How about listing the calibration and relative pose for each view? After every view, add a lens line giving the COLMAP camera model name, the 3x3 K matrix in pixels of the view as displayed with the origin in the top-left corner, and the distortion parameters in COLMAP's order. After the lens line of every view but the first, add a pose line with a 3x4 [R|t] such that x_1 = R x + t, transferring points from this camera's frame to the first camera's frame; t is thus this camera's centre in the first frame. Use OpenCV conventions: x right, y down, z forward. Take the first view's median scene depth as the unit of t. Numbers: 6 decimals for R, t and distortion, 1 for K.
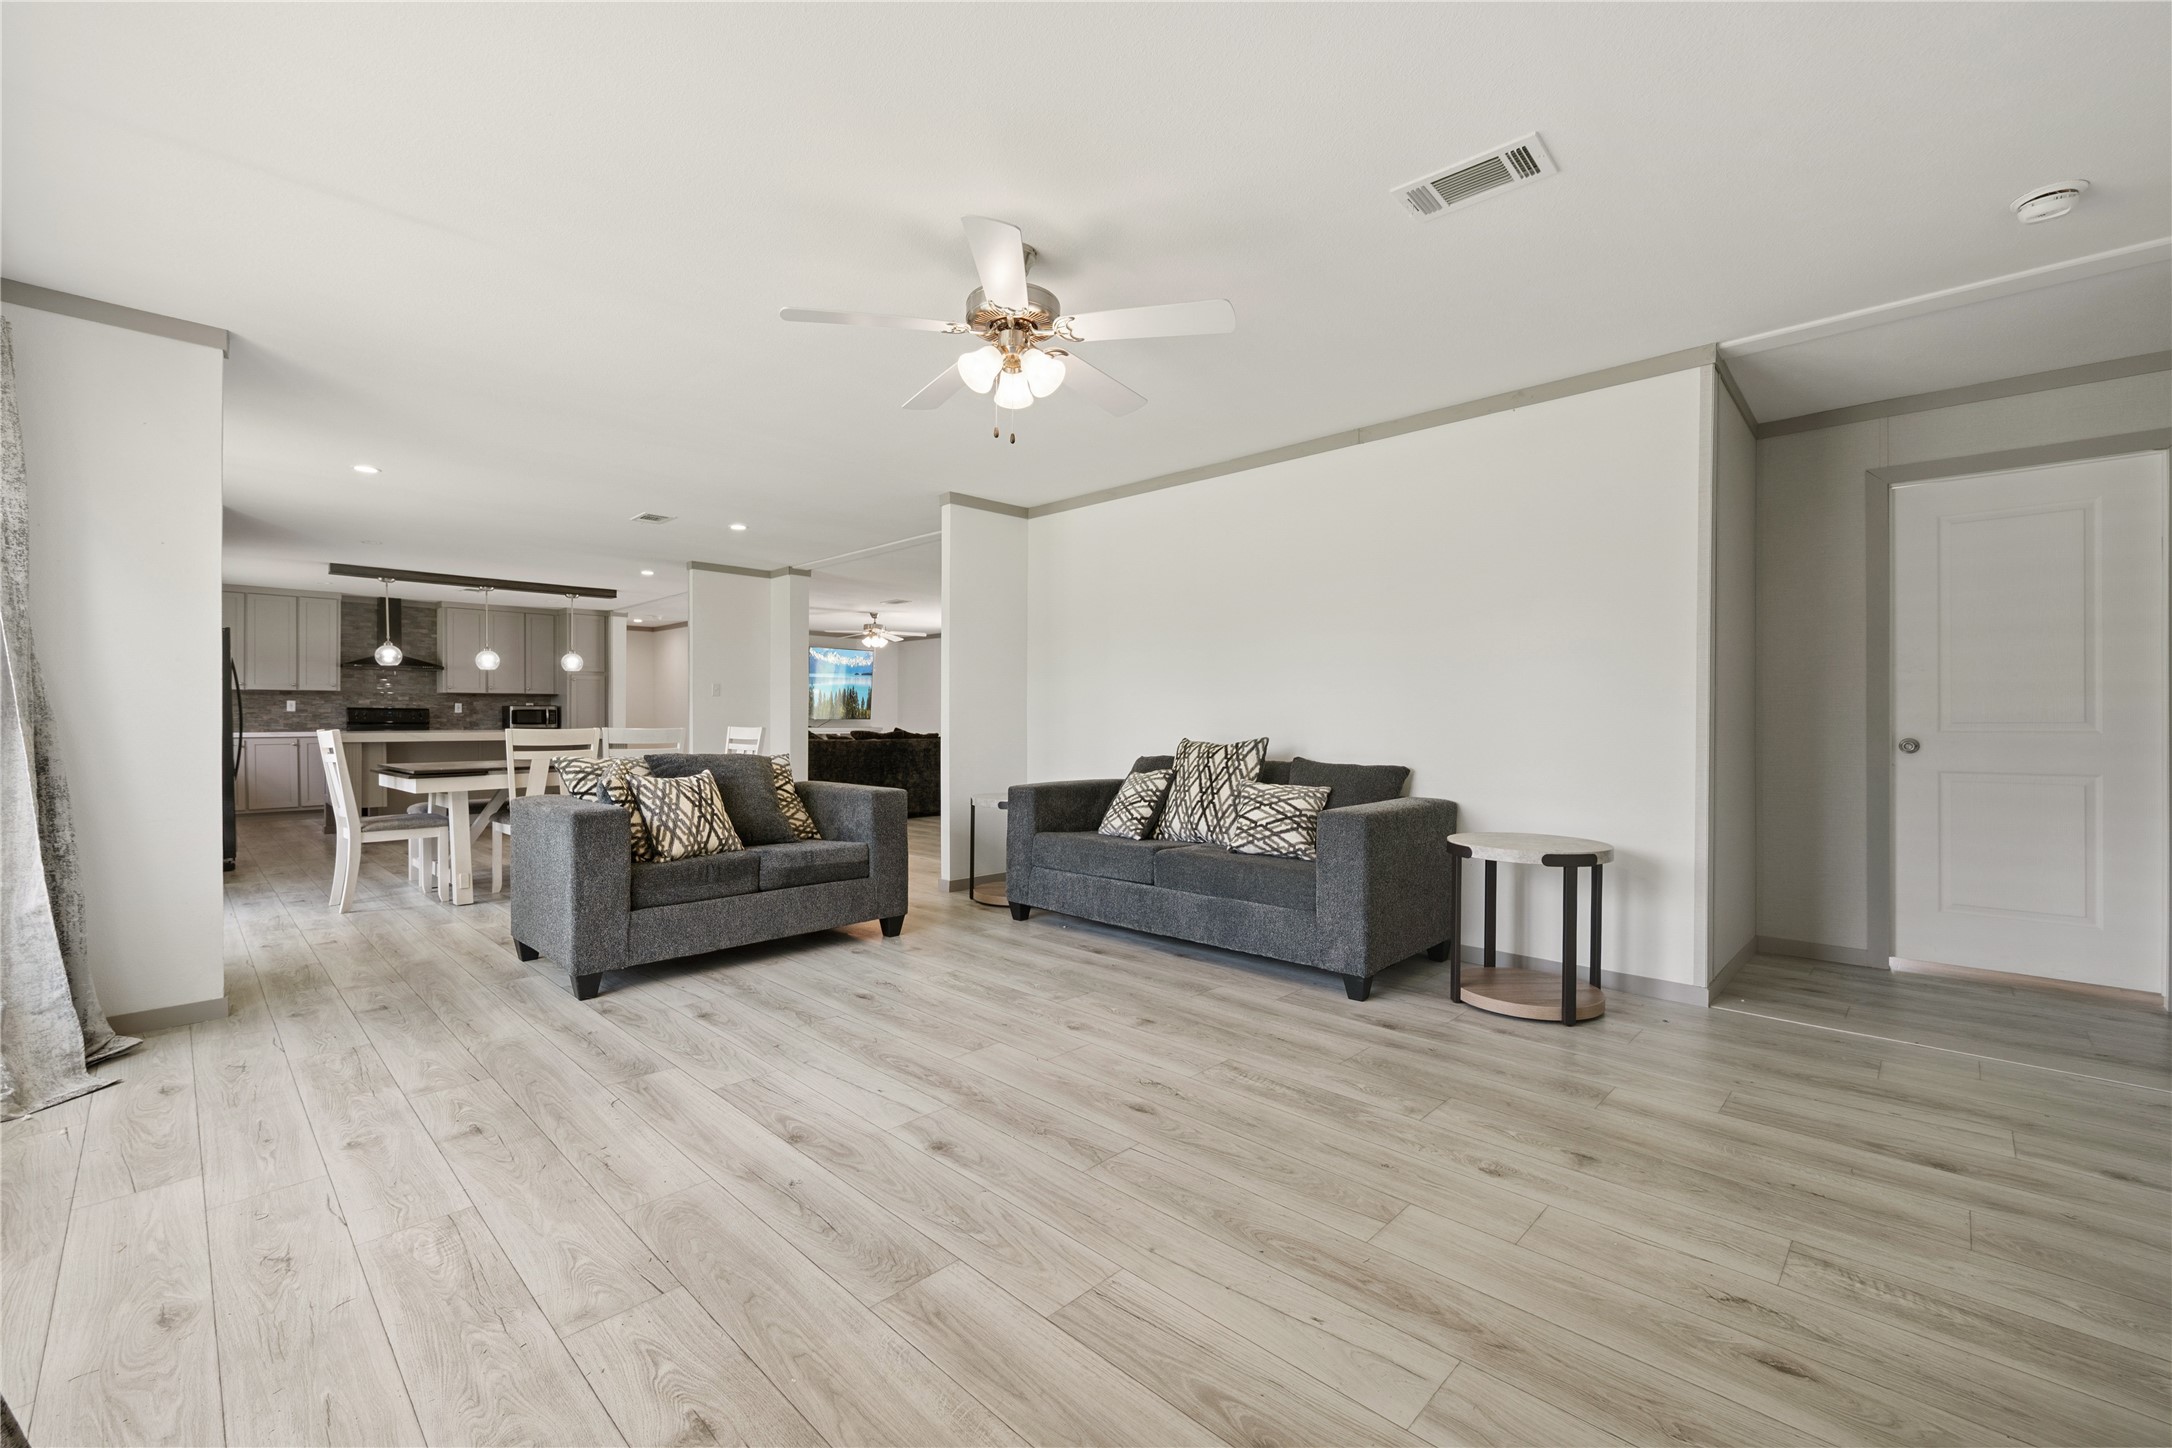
lens RADIAL K [[878.6, 0, 1100.4], [0, 878.6, 729.5], [0, 0, 1]] dist [0.000217, -0.000277]
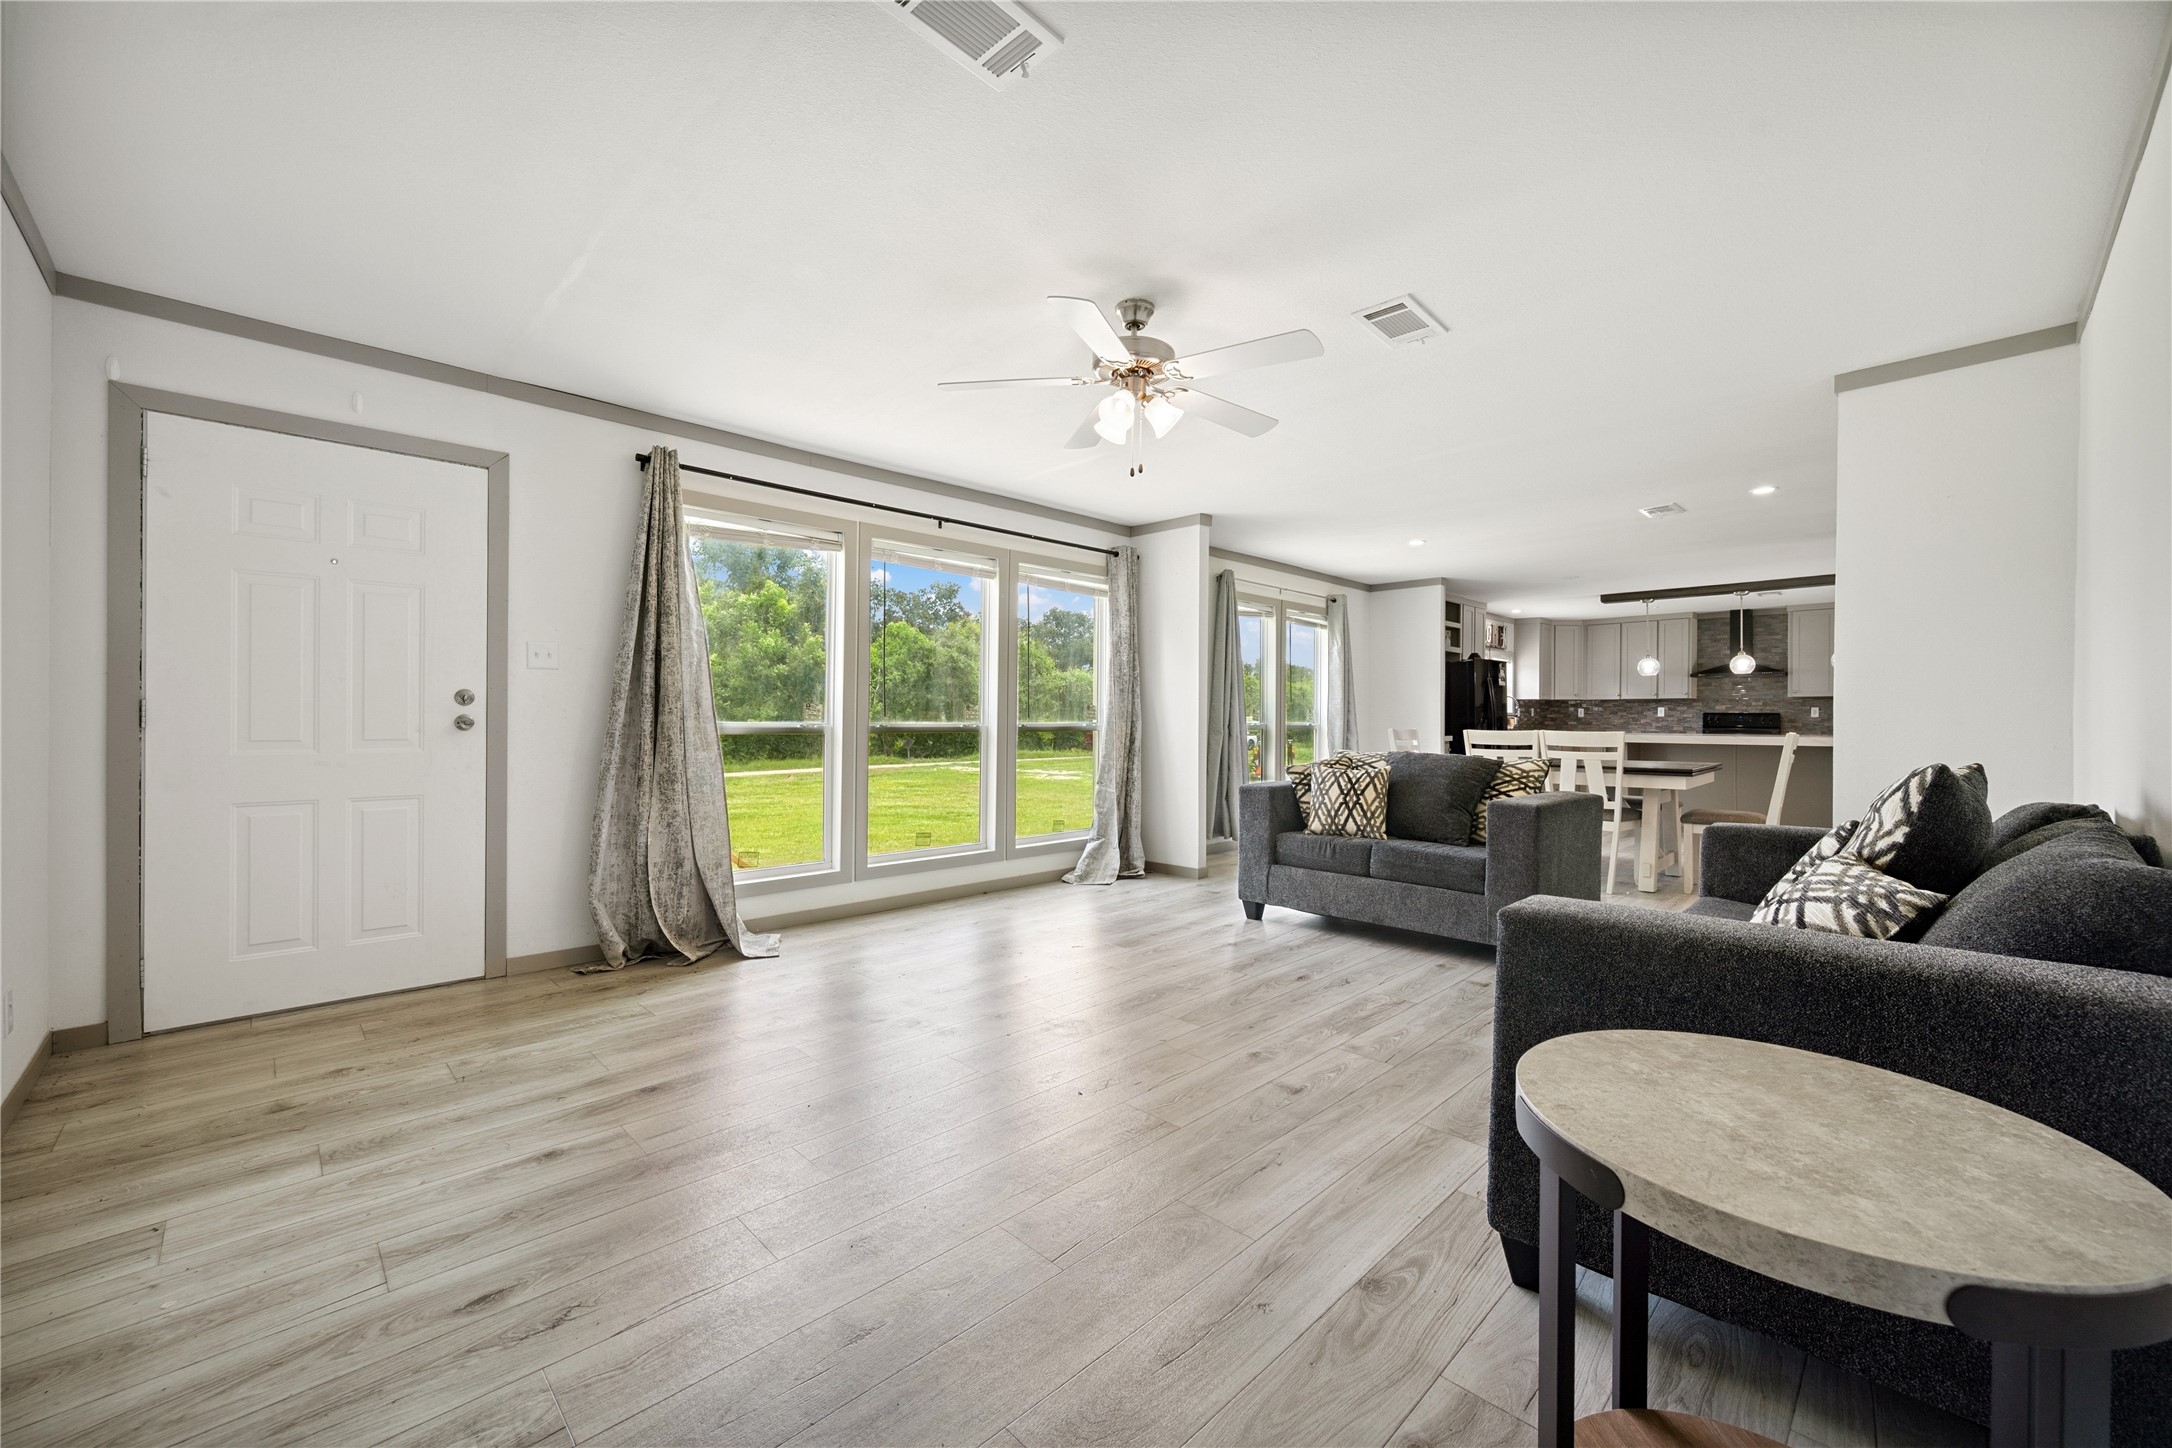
lens RADIAL K [[870.5, 0, 1106.3], [0, 870.5, 724.2], [0, 0, 1]] dist [-0.002570, 0.001292]
pose [[-0.018836, 0.004959, -0.999810, 0.842158], [-0.017669, 0.999830, 0.005292, -0.008987], [0.999666, 0.017765, -0.018746, 0.814060]]
